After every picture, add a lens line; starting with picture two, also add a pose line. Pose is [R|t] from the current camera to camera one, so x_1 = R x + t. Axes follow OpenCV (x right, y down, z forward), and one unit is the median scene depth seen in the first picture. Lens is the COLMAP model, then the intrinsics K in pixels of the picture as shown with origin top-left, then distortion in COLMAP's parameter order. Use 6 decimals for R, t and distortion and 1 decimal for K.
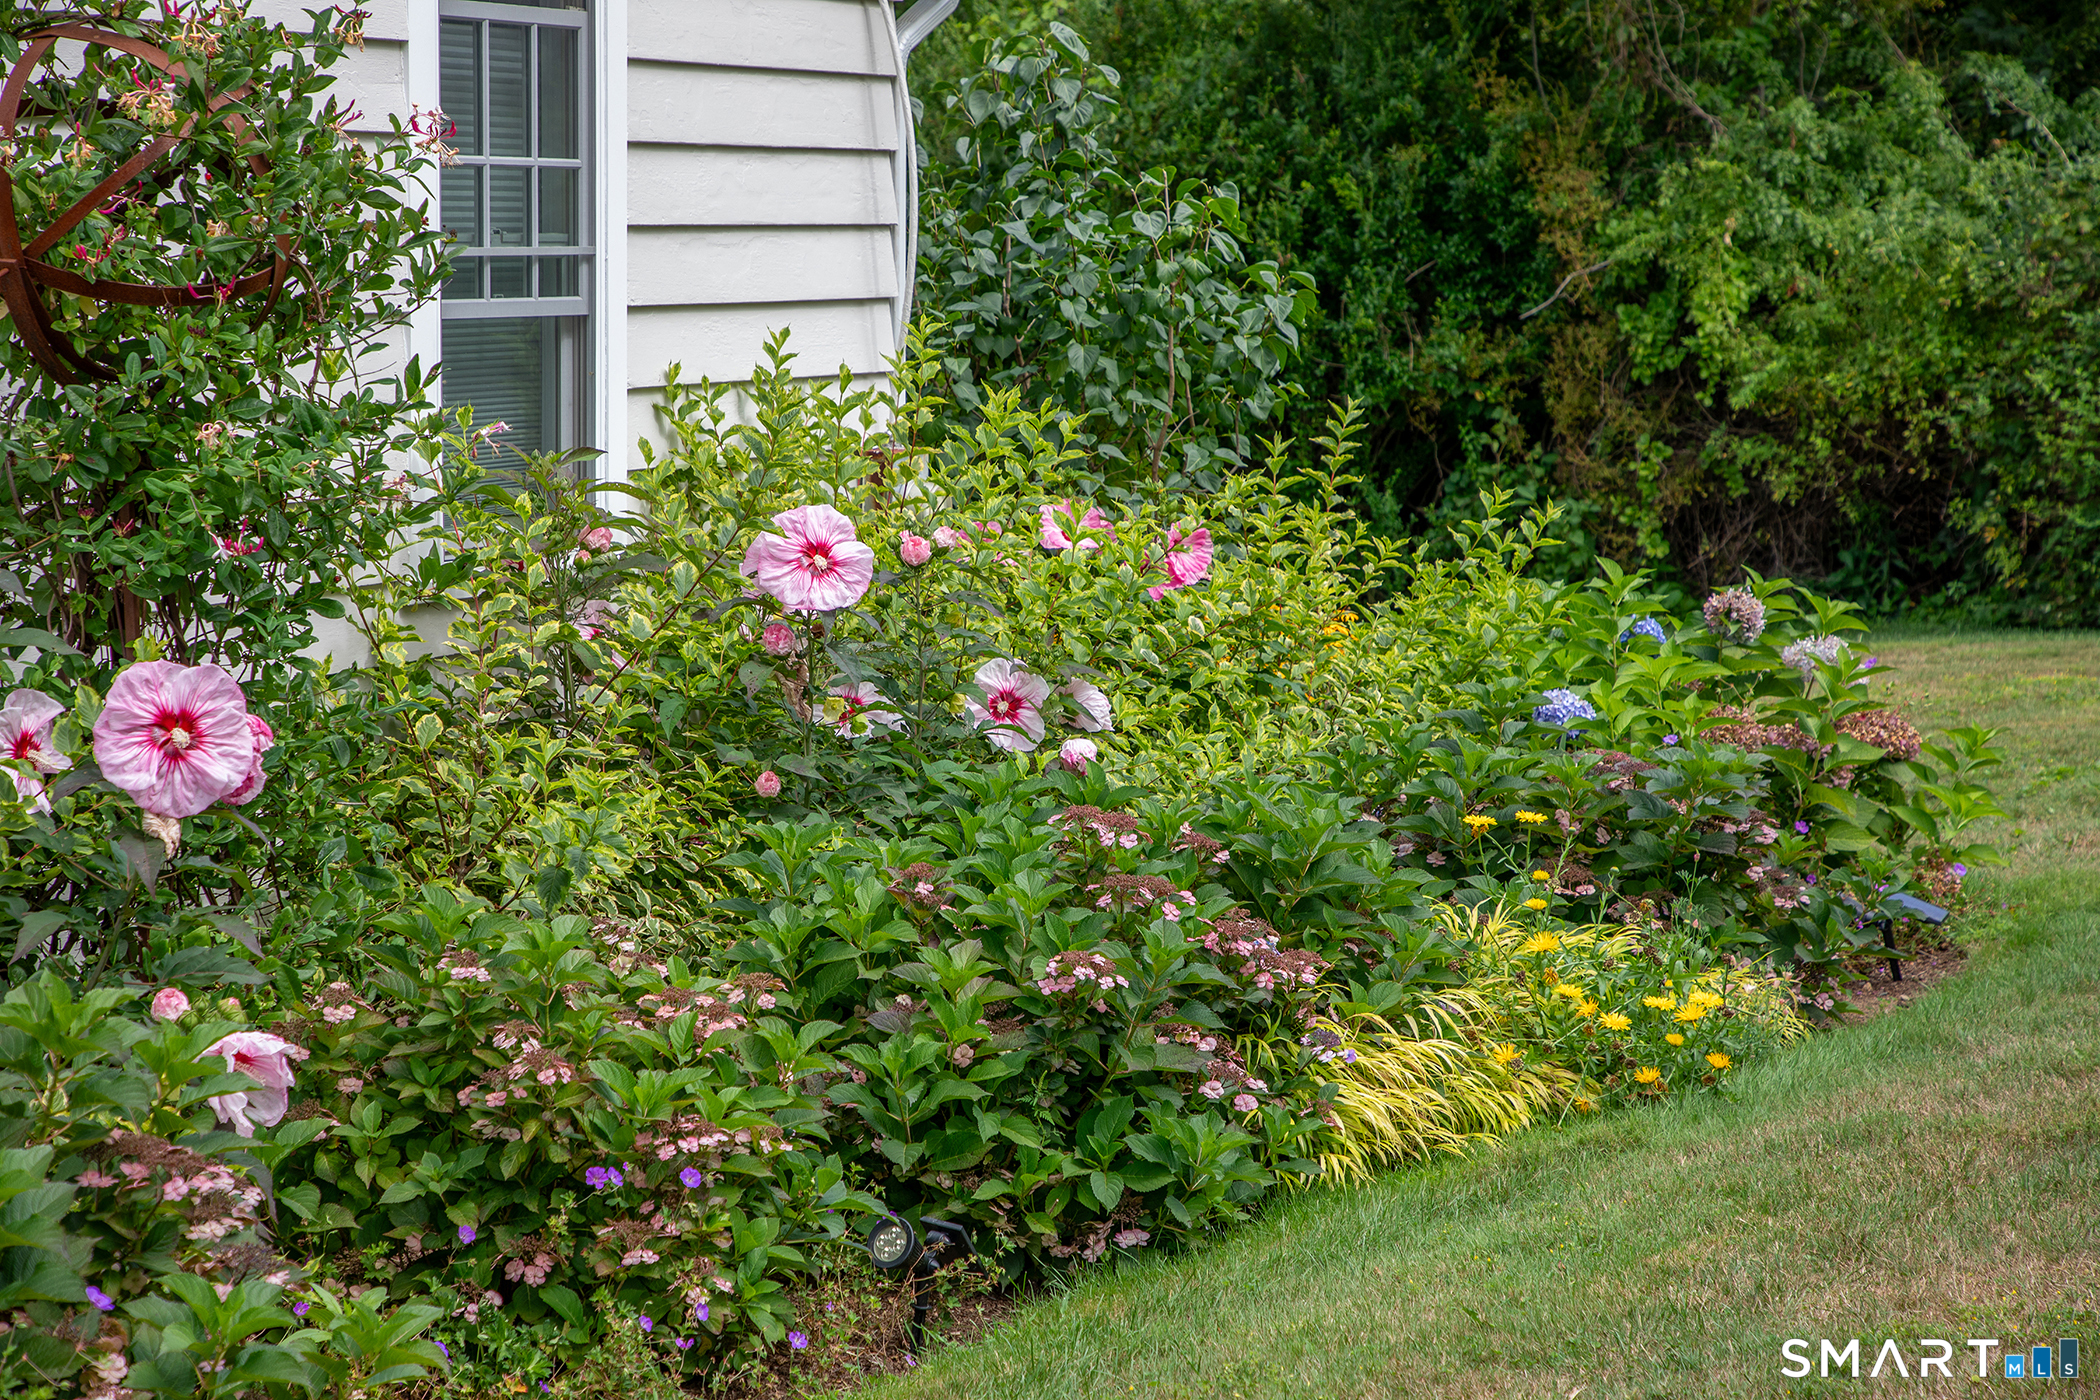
lens RADIAL K [[4642.8, 0, 1050.0], [0, 4642.8, 700.0], [0, 0, 1]] dist [0.059539, 5.068312]
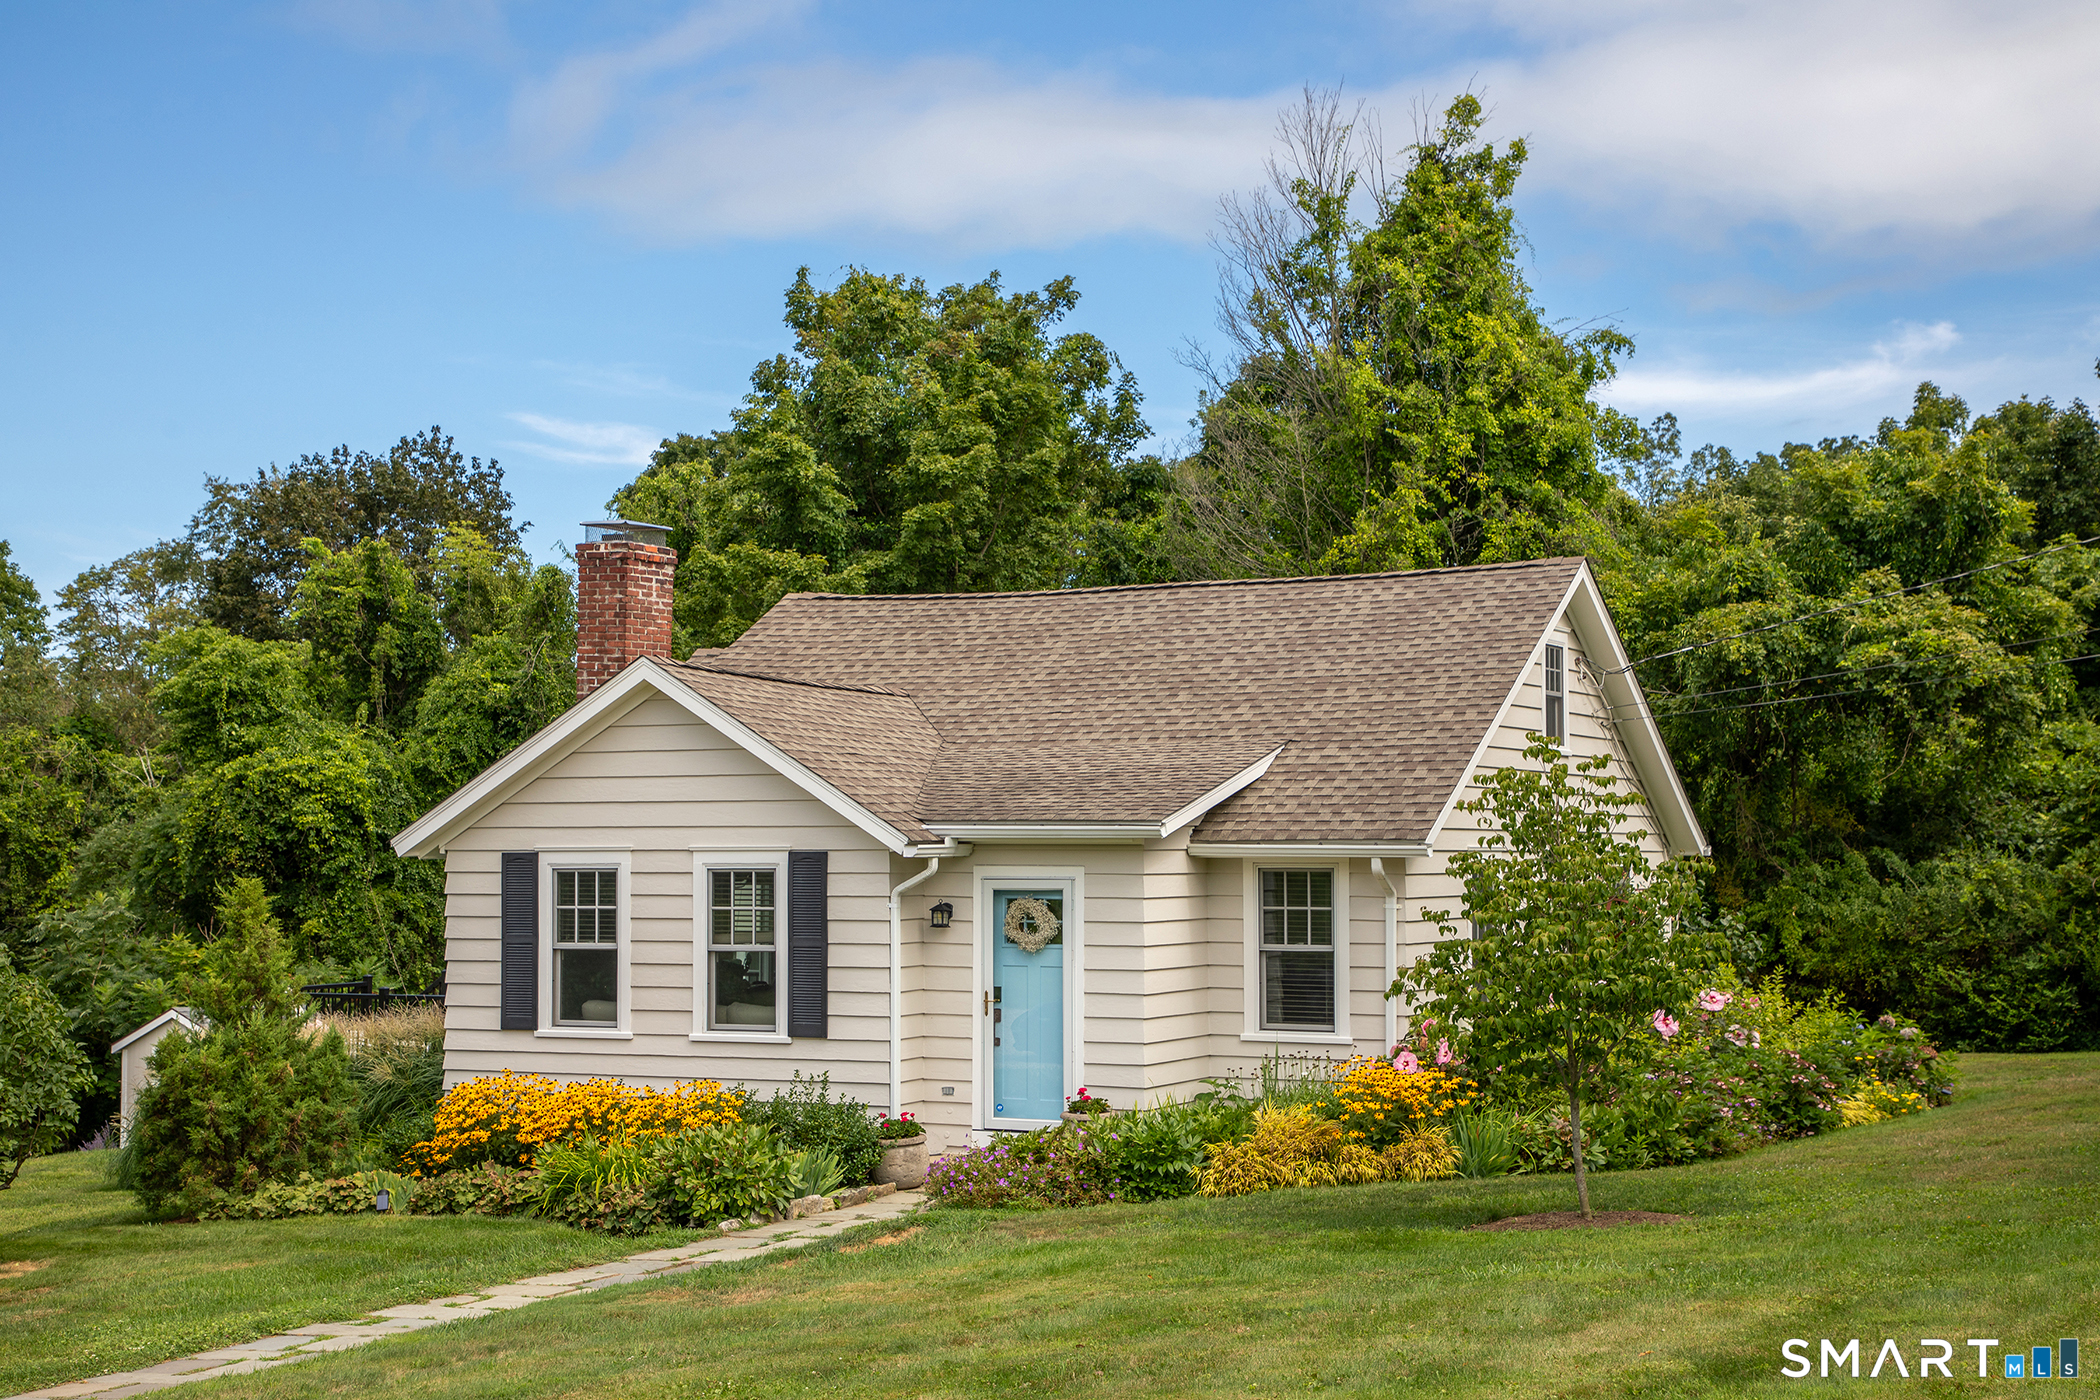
lens RADIAL K [[3002.7, 0, 1050.0], [0, 3002.7, 700.0], [0, 0, 1]] dist [0.193952, 0.010577]
pose [[0.999538, -0.011811, -0.028019, -0.248115], [0.007213, 0.987277, -0.158848, 0.060275], [0.029539, 0.158573, 0.986905, -0.825493]]
